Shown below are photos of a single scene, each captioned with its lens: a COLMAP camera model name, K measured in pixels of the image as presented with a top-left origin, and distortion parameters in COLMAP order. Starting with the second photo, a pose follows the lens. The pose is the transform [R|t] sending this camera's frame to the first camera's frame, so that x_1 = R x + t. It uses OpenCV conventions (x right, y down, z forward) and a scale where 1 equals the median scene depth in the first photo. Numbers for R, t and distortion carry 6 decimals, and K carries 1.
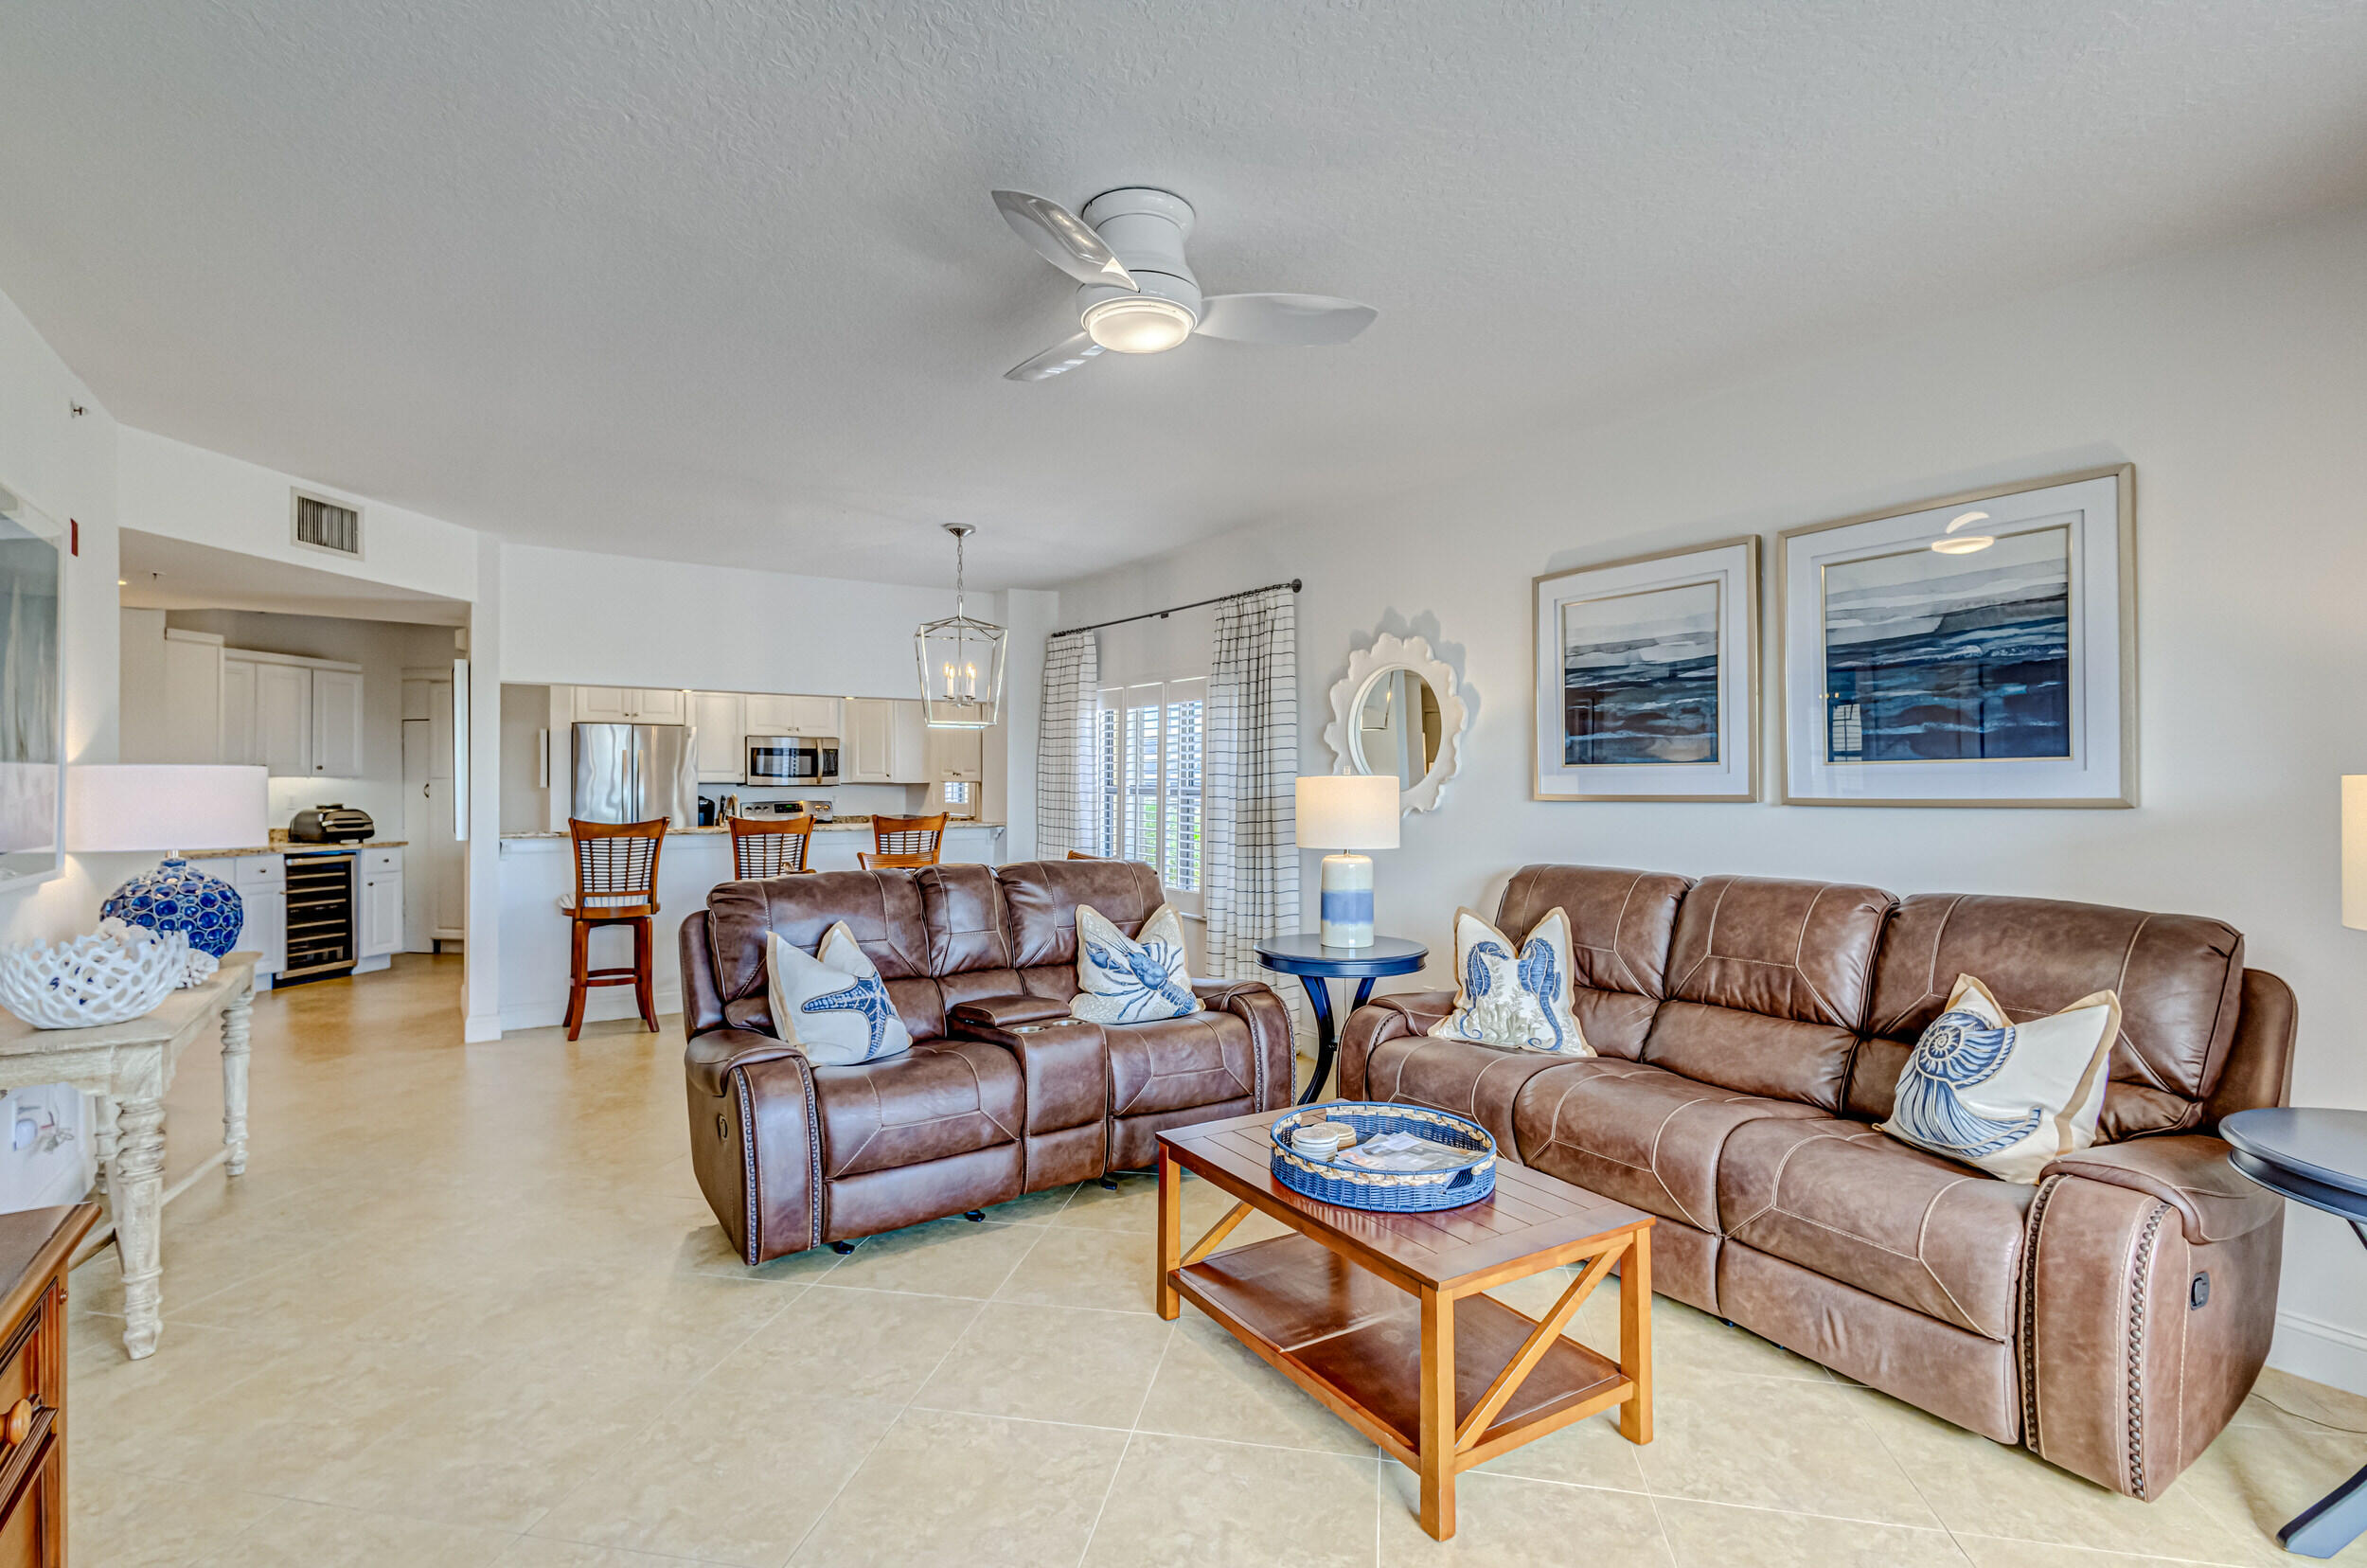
lens RADIAL K [[1122.1, 0, 1191.0], [0, 1122.1, 772.0], [0, 0, 1]] dist [0.032360, 0.000018]
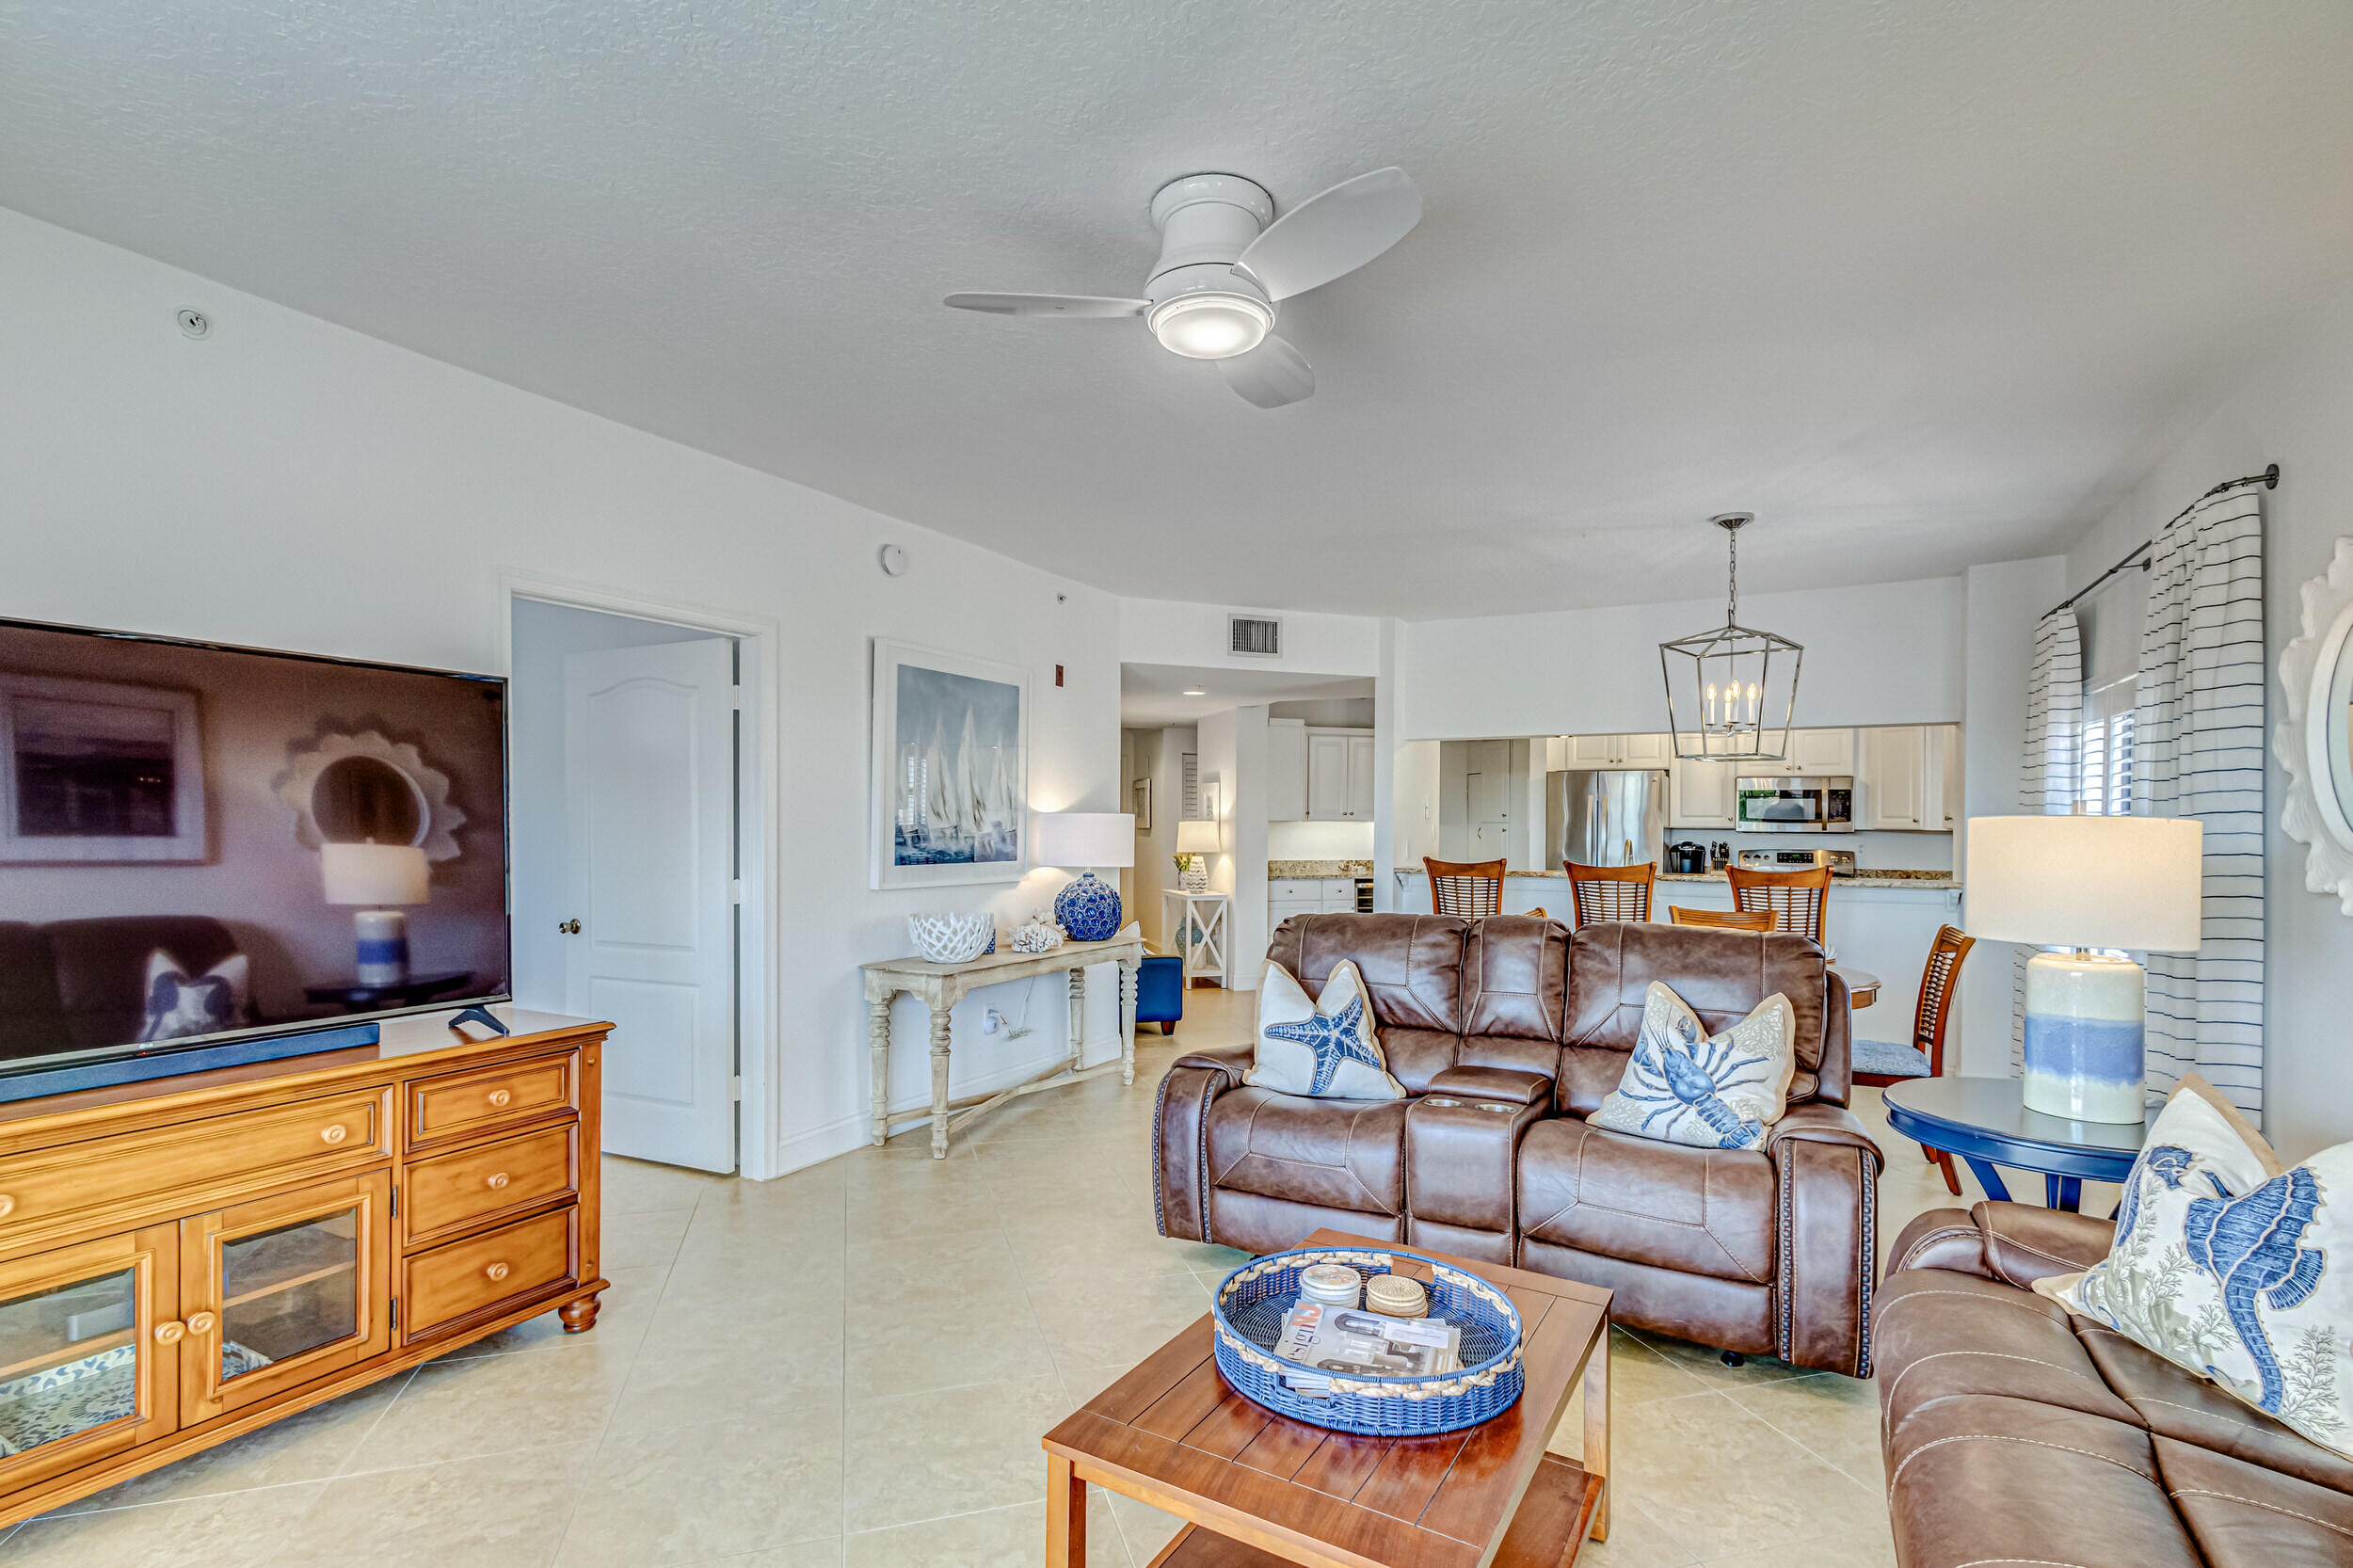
lens RADIAL K [[1130.9, 0, 1172.3], [0, 1130.9, 819.1], [0, 0, 1]] dist [0.050096, 0.000184]
pose [[0.474516, -0.001096, -0.880246, 0.341044], [0.001566, 0.999999, -0.000401, 0.002479], [0.880245, -0.001189, 0.474517, 0.238293]]
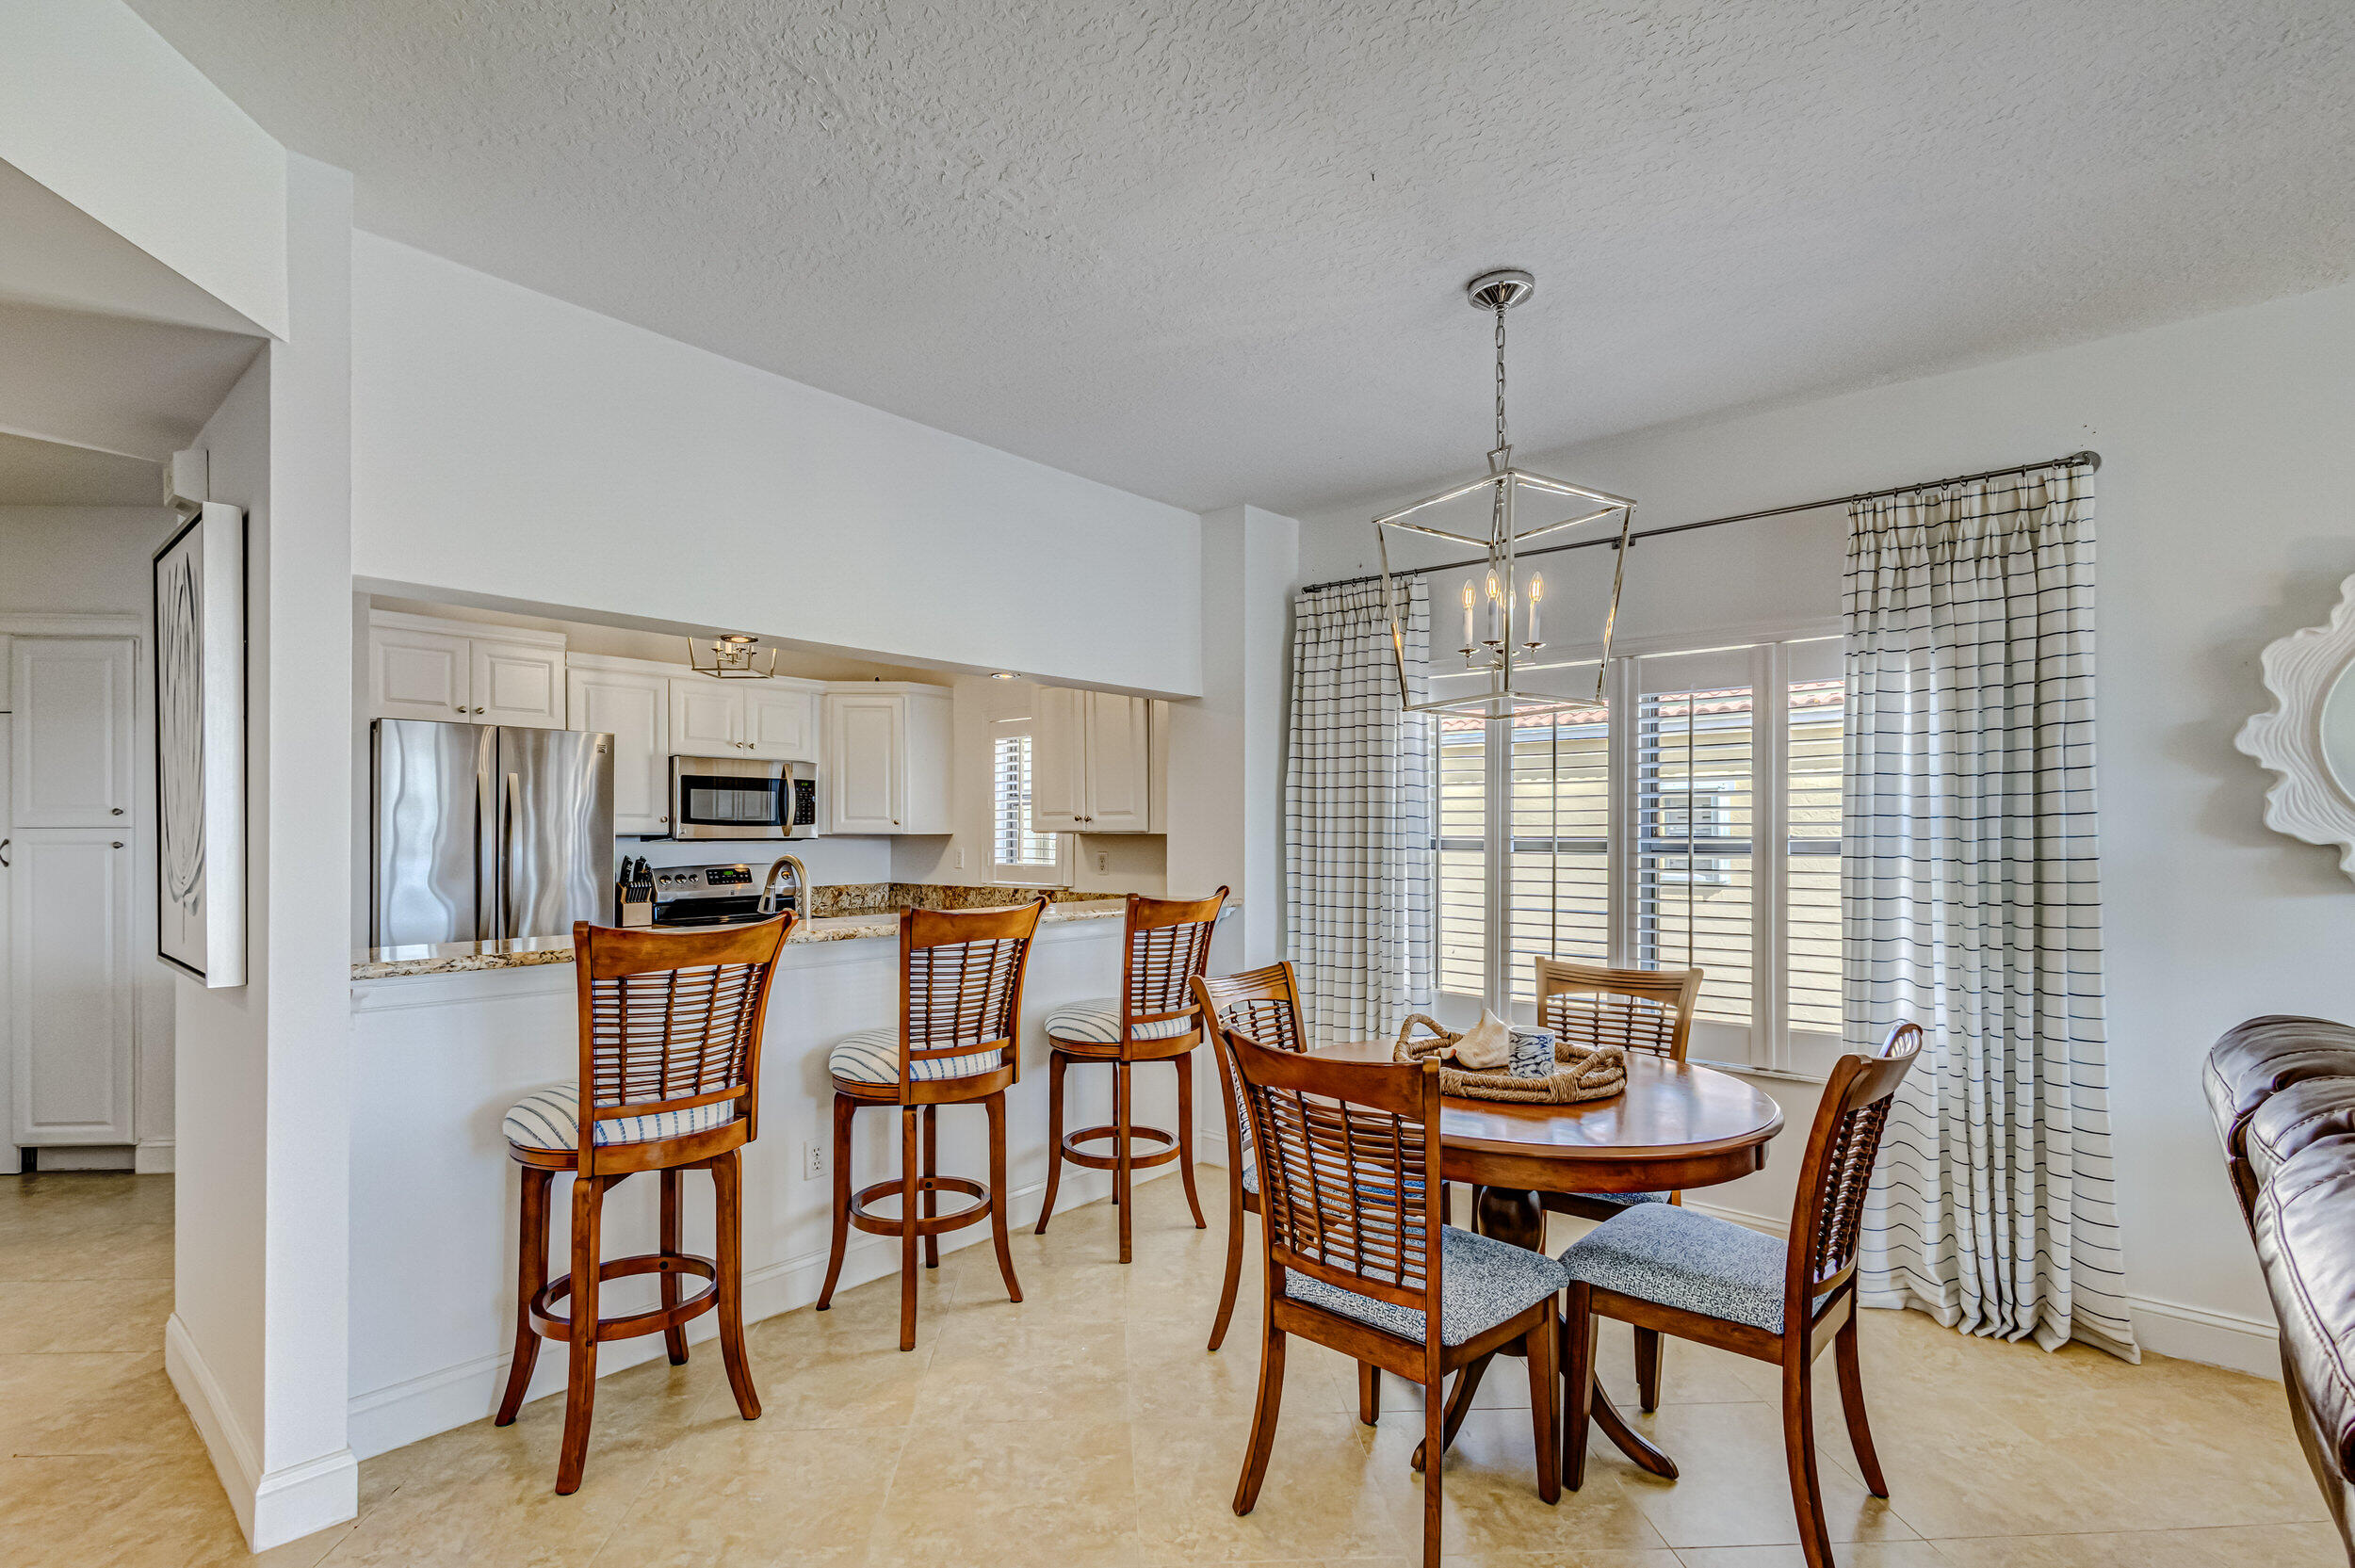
lens RADIAL K [[1131.7, 0, 1173.3], [0, 1131.7, 819.2], [0, 0, 1]] dist [0.050096, 0.000184]
pose [[0.973467, 0.000621, 0.228825, -0.443224], [0.000054, 0.999996, -0.002943, 0.004570], [-0.228826, 0.002877, 0.973463, 0.568063]]
